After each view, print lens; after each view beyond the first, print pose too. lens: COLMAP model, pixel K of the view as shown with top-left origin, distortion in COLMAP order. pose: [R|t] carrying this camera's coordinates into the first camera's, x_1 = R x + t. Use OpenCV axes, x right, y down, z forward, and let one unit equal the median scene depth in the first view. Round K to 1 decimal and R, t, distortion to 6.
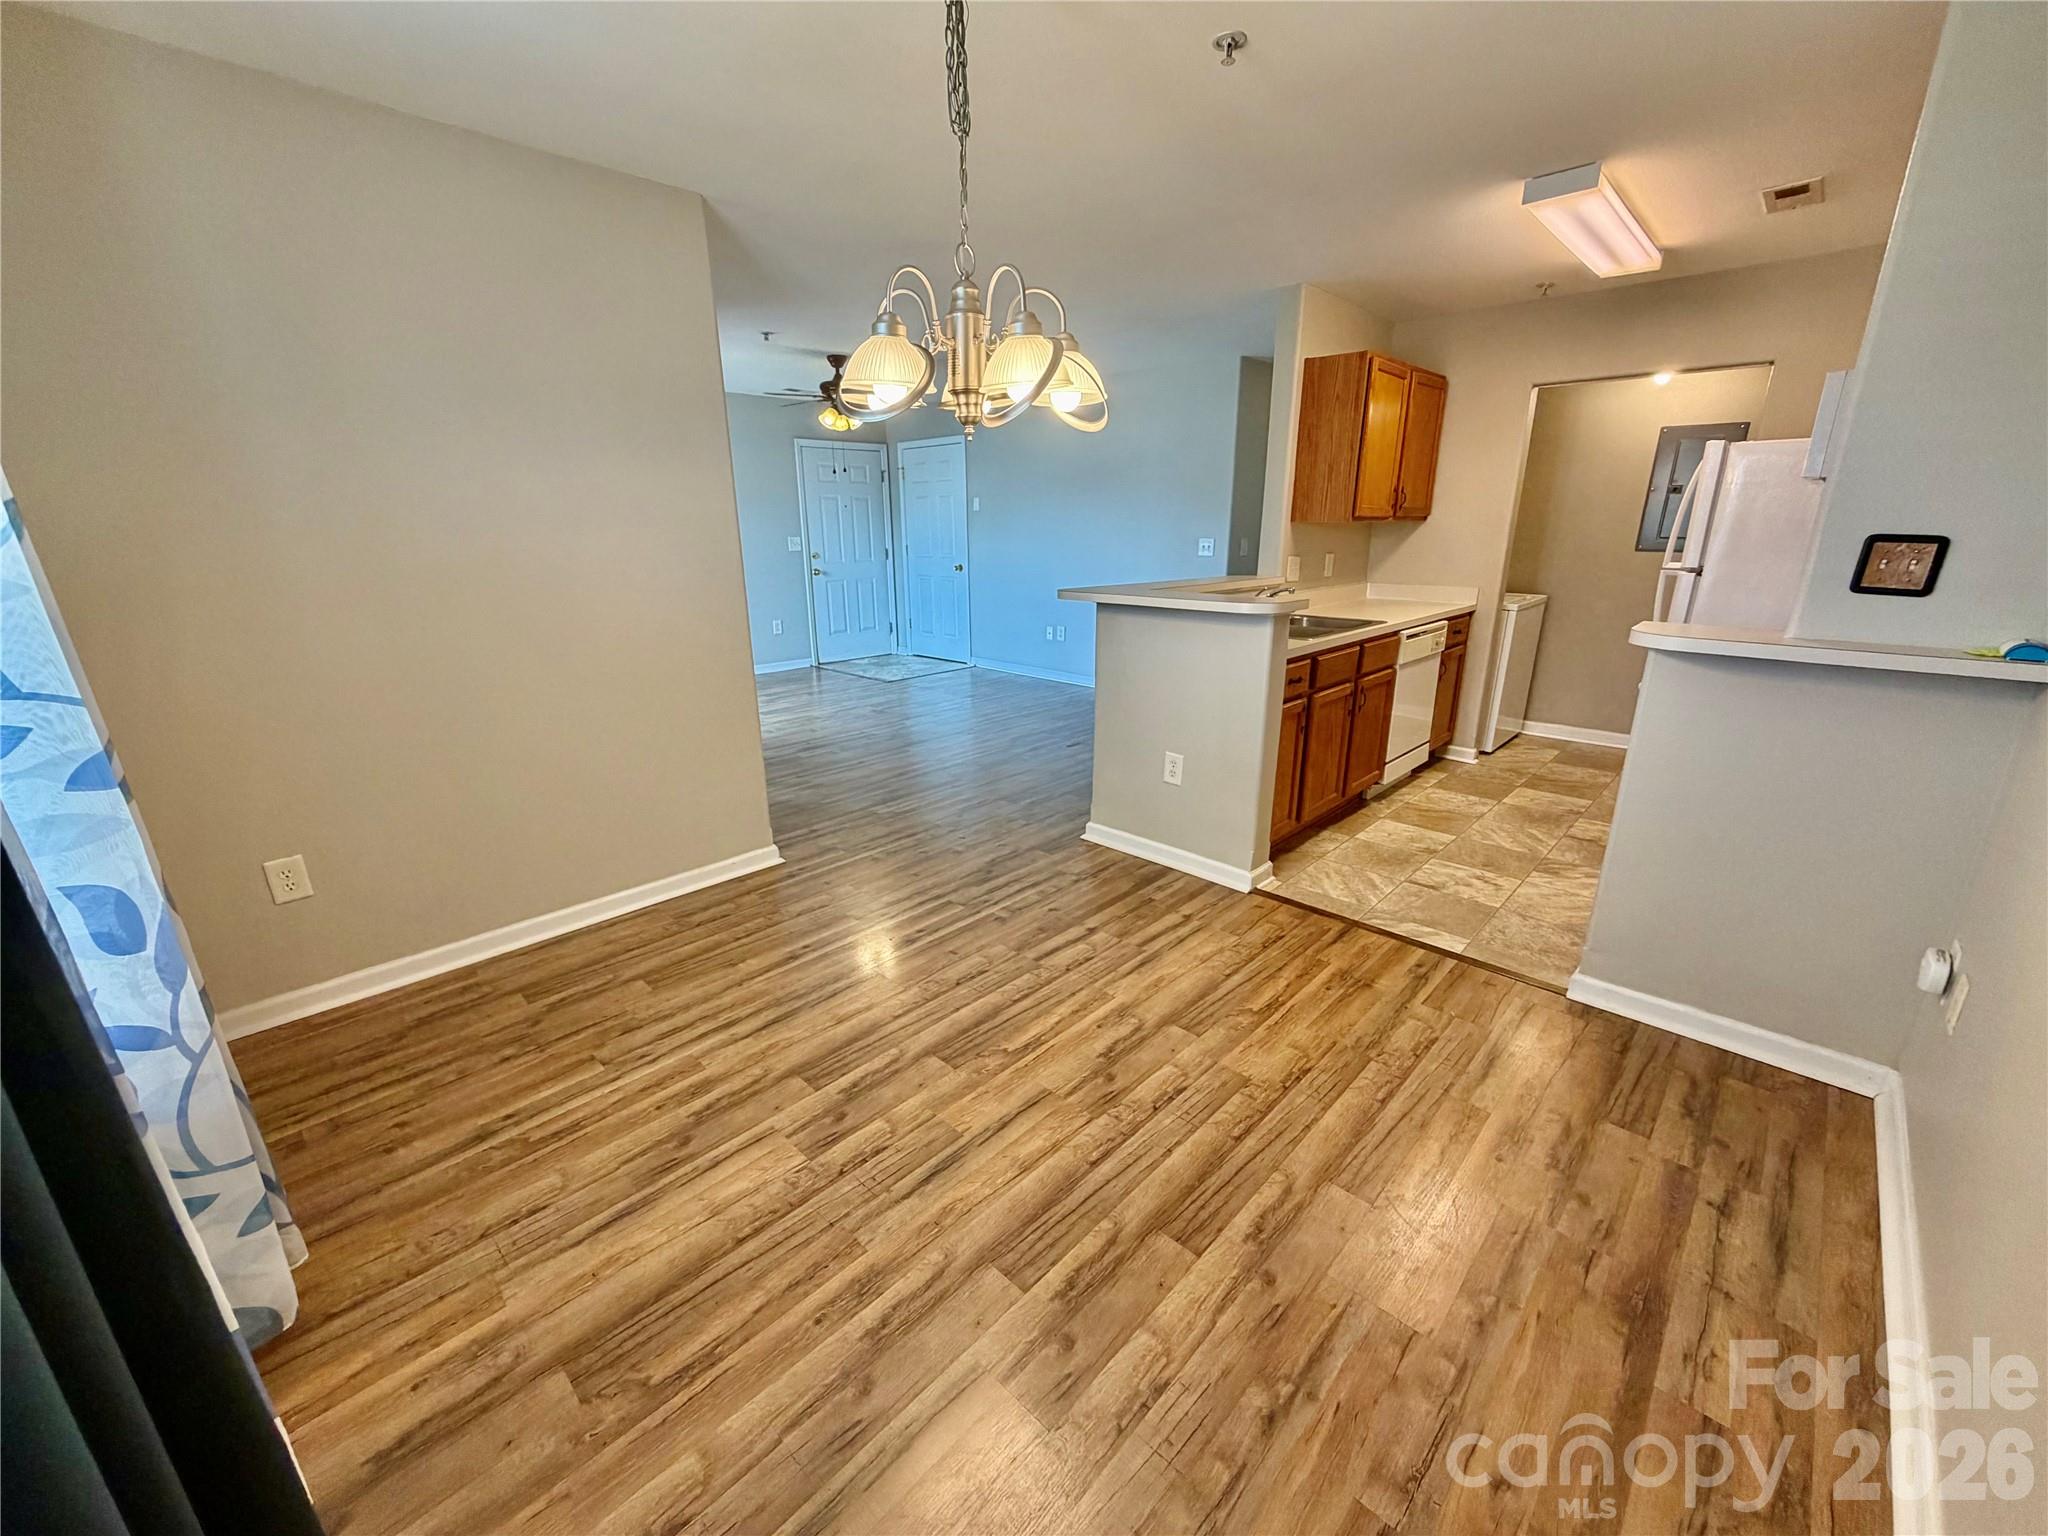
lens RADIAL K [[816.4, 0, 1016.8], [0, 816.4, 768.2], [0, 0, 1]] dist [-0.000617, 0.000302]
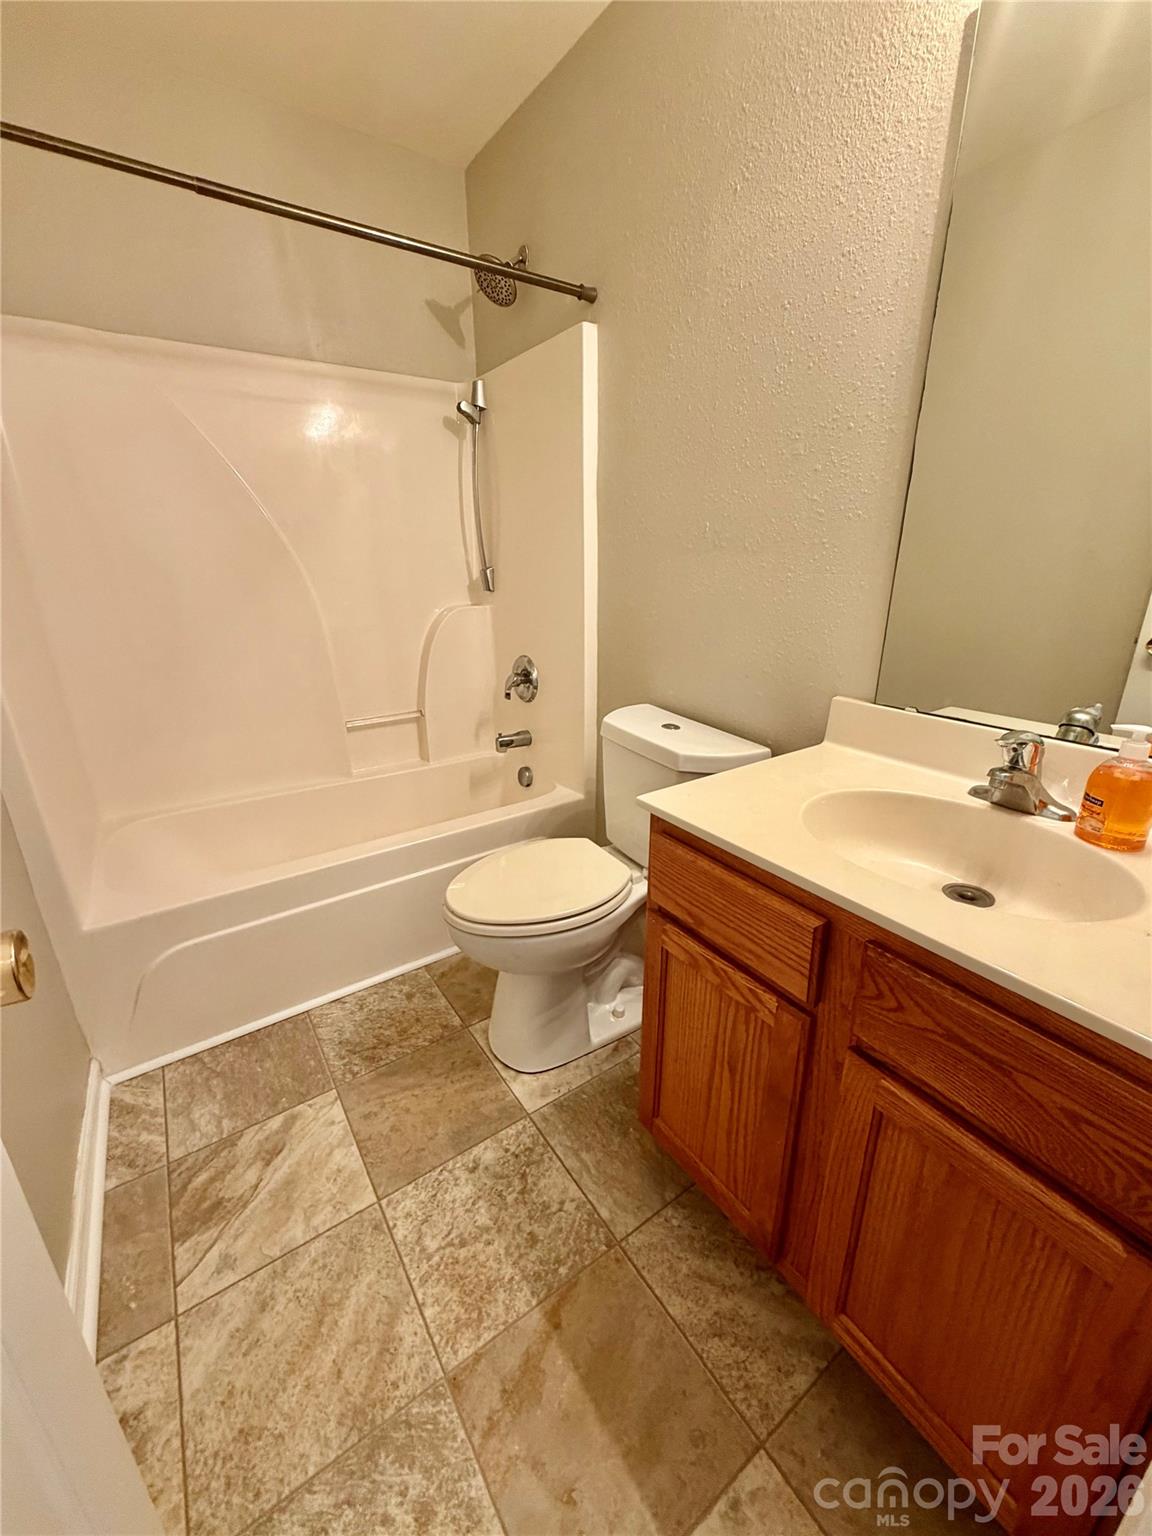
lens RADIAL K [[612.3, 0, 577.3], [0, 612.3, 768.1], [0, 0, 1]] dist [-0.000617, 0.000302]
pose [[0.201174, -0.323195, 0.924702, 0.468183], [0.289988, 0.921337, 0.258930, -0.148484], [-0.935647, 0.216063, 0.279072, 0.664741]]
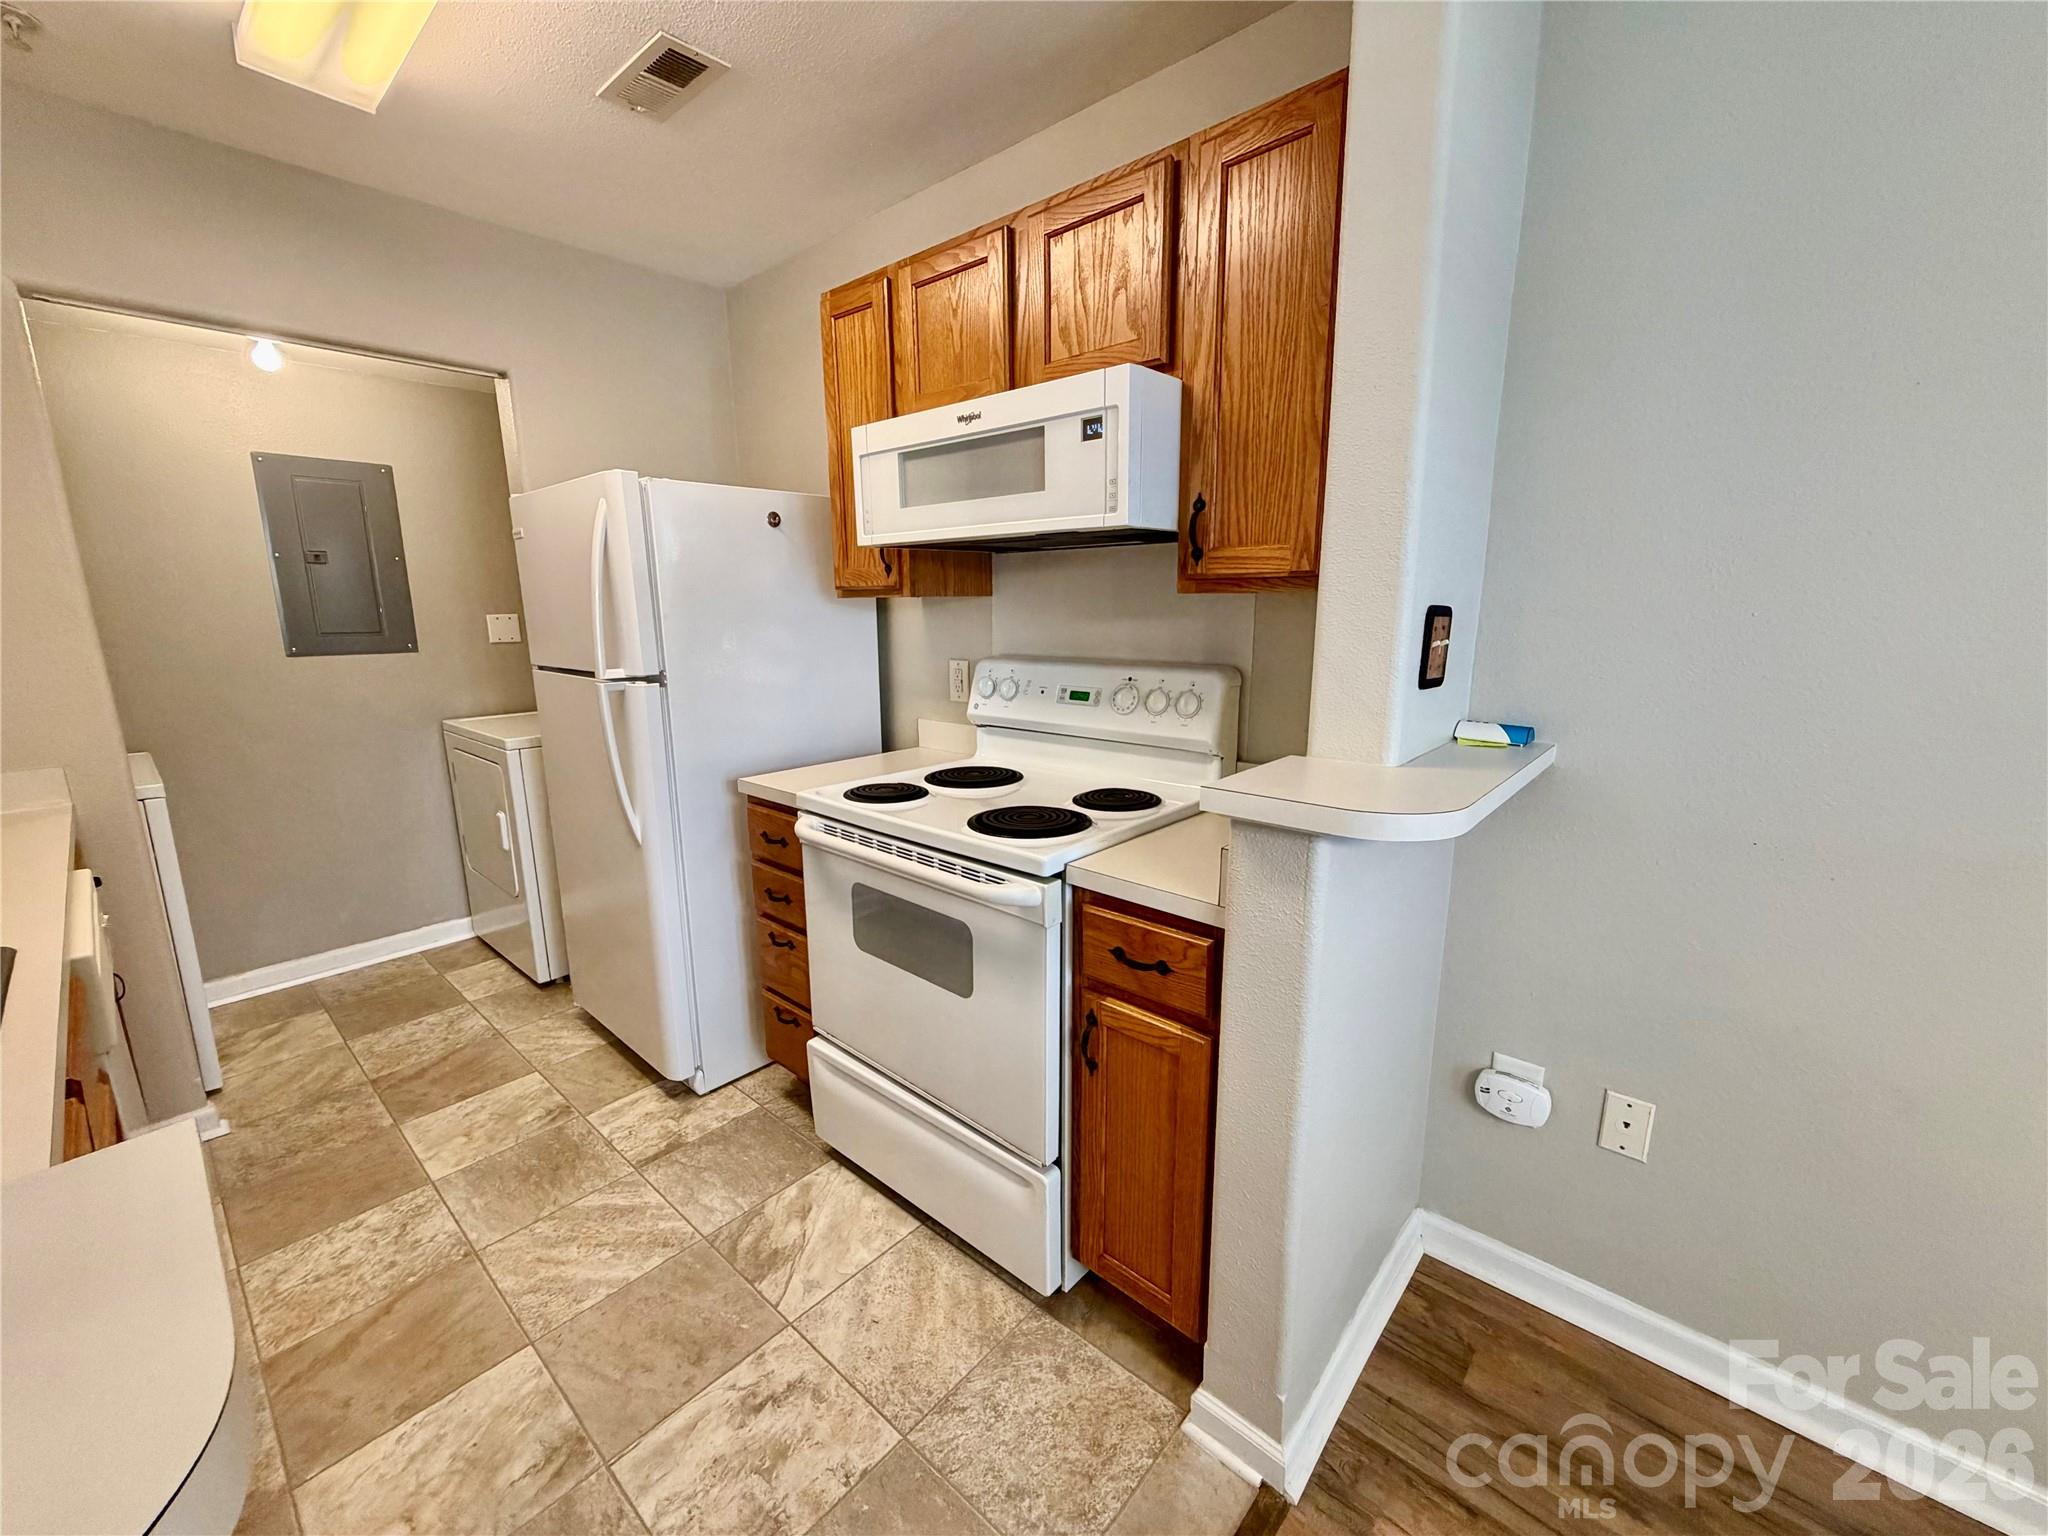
lens RADIAL K [[816.4, 0, 1019.6], [0, 816.4, 767.2], [0, 0, 1]] dist [-0.000617, 0.000302]
pose [[-0.045791, -0.192951, 0.980139, 0.209149], [0.298939, 0.933558, 0.197747, -0.227303], [-0.953173, 0.302057, 0.014932, 0.775698]]
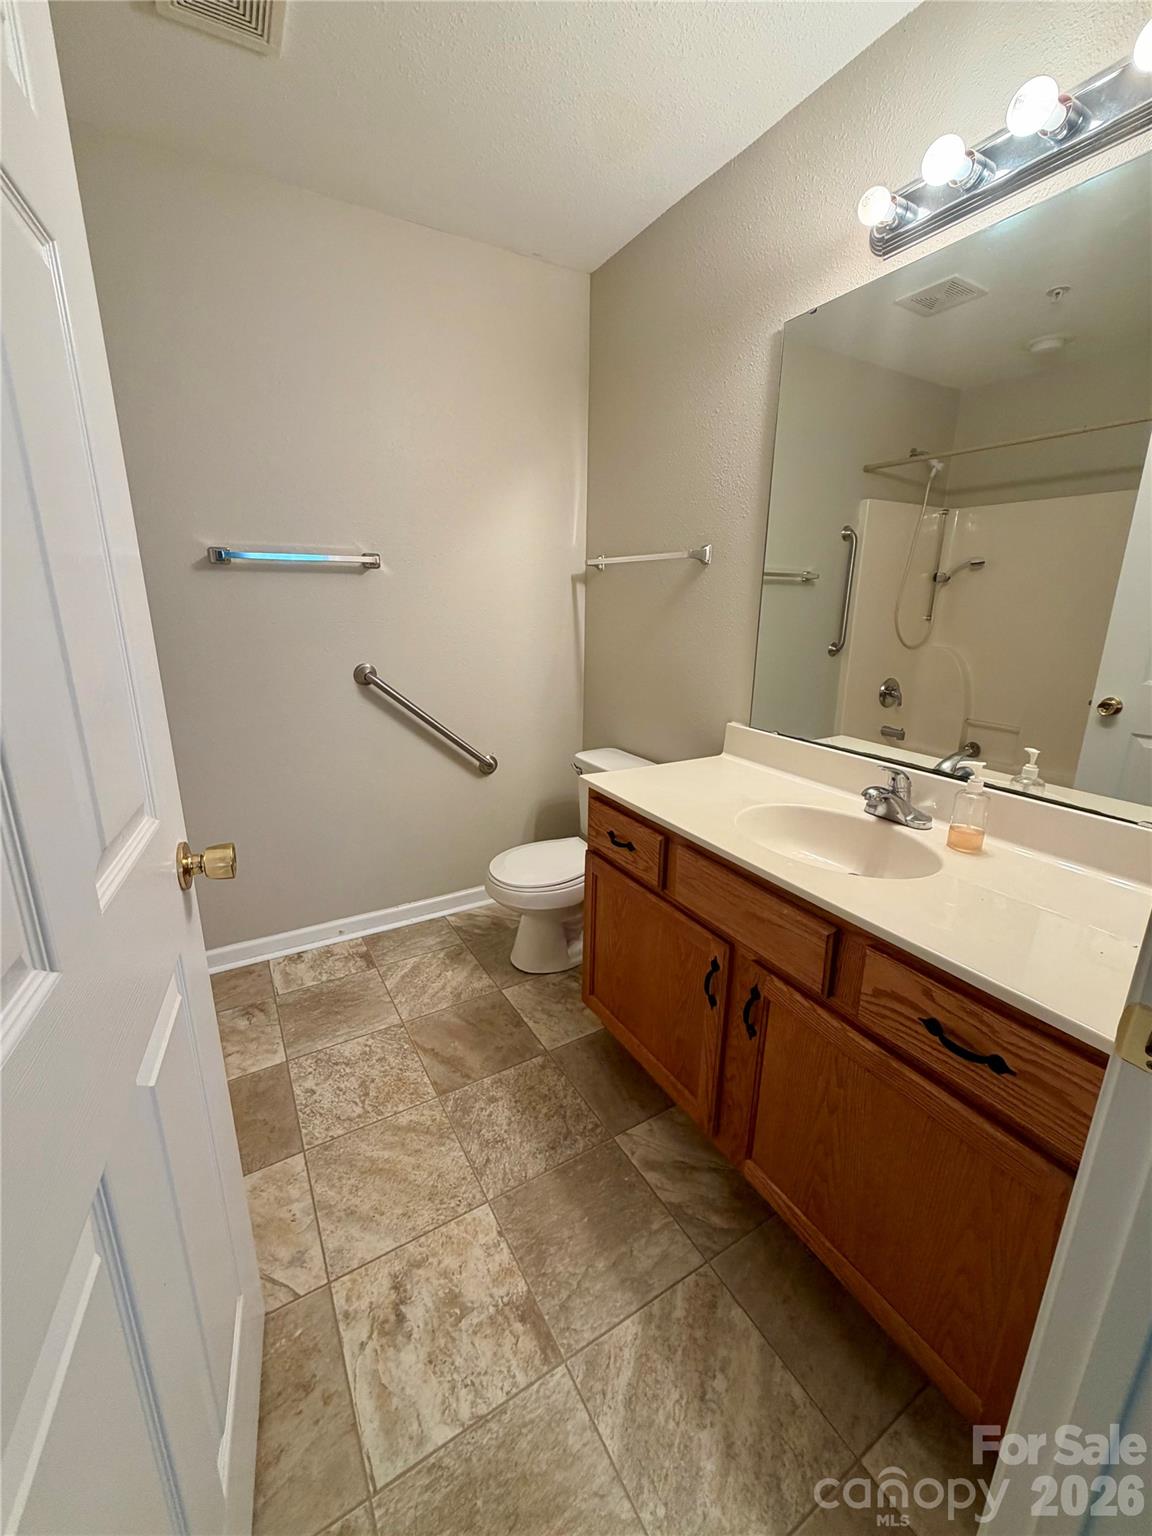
lens RADIAL K [[612.3, 0, 578.4], [0, 612.3, 768.1], [0, 0, 1]] dist [-0.000617, 0.000302]
pose [[-0.965159, -0.076293, 0.250295, 0.414866], [0.067776, 0.851013, 0.520752, -0.309748], [-0.252734, 0.519572, -0.816192, 1.117202]]
